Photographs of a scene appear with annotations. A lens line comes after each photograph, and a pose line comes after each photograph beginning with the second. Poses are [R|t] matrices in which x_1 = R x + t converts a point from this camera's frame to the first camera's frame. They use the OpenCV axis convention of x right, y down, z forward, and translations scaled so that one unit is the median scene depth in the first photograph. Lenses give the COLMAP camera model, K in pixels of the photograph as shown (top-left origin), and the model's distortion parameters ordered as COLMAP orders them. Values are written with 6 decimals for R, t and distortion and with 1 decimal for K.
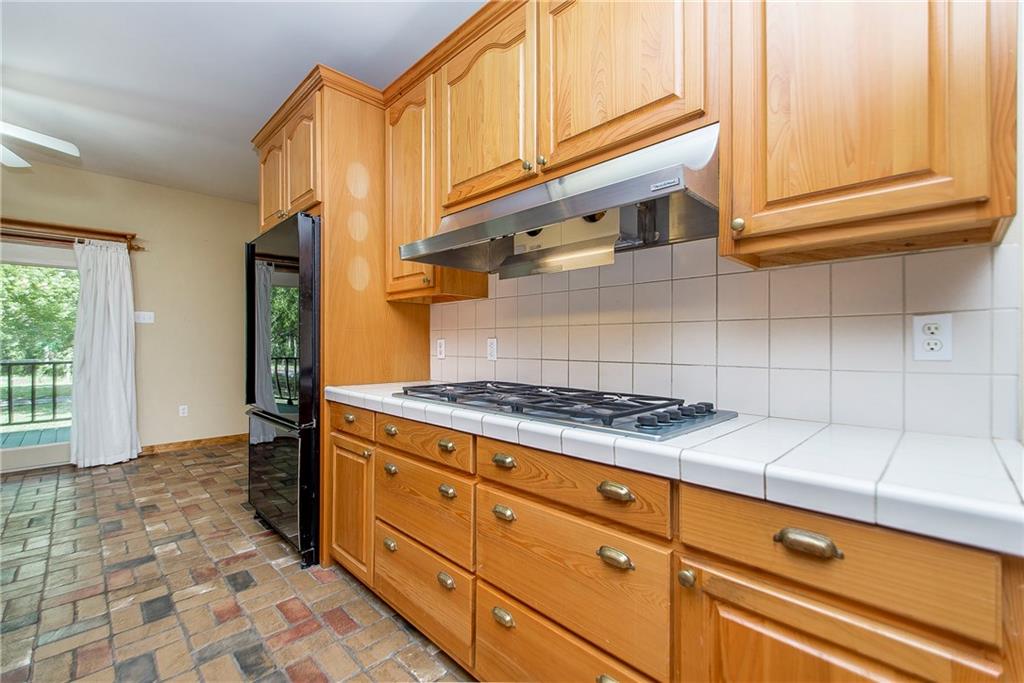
lens RADIAL K [[447.1, 0, 500.3], [0, 447.1, 338.5], [0, 0, 1]] dist [0.001553, -0.000294]
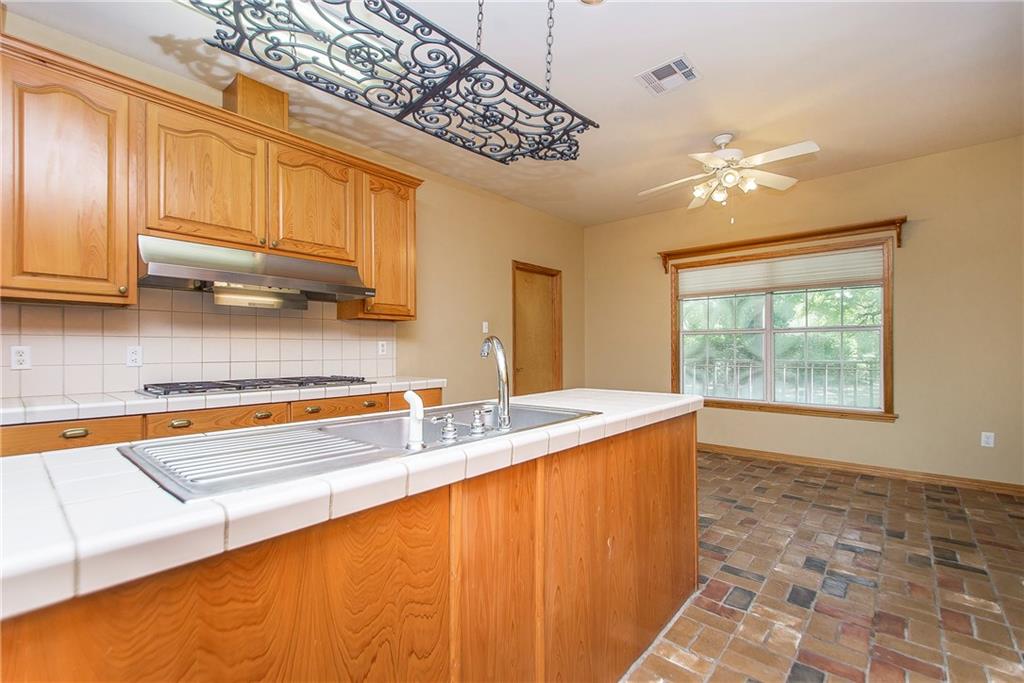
lens RADIAL K [[456.8, 0, 500.0], [0, 456.8, 349.6], [0, 0, 1]] dist [0.000268, -0.003262]
pose [[-0.102551, 0.000974, 0.994727, -1.262646], [-0.005978, 0.999981, -0.001595, 0.002213], [-0.994710, -0.006110, -0.102544, 0.213798]]
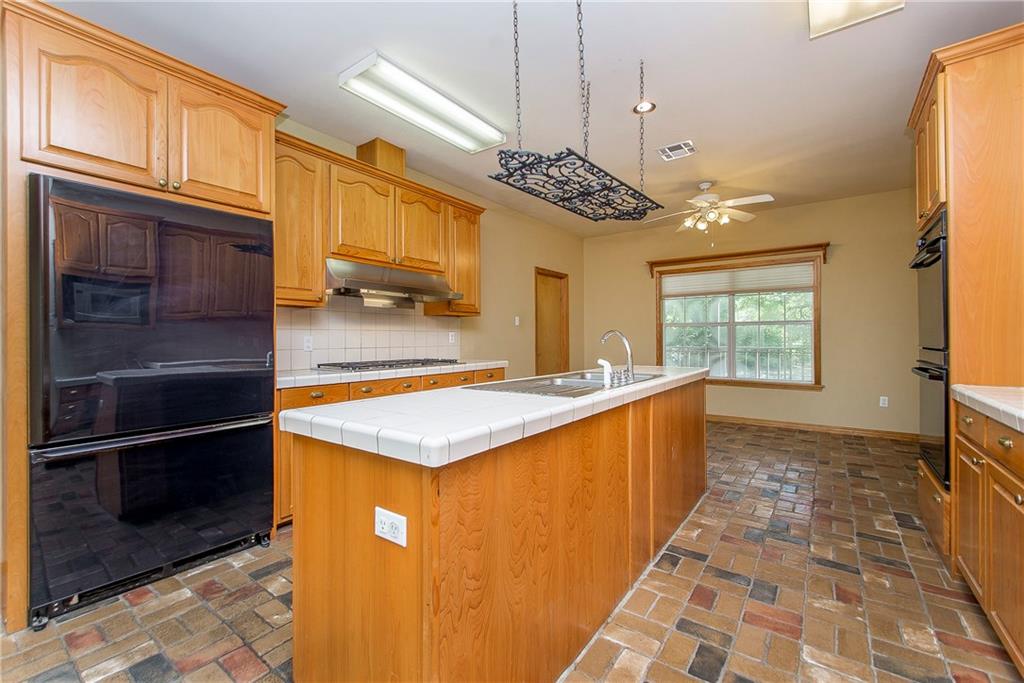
lens RADIAL K [[447.1, 0, 500.3], [0, 447.1, 338.5], [0, 0, 1]] dist [0.001553, -0.000294]
pose [[-0.196823, 0.002491, 0.980436, -1.670749], [-0.003714, 0.999988, -0.003286, 0.006670], [-0.980432, -0.004288, -0.196812, 0.669278]]
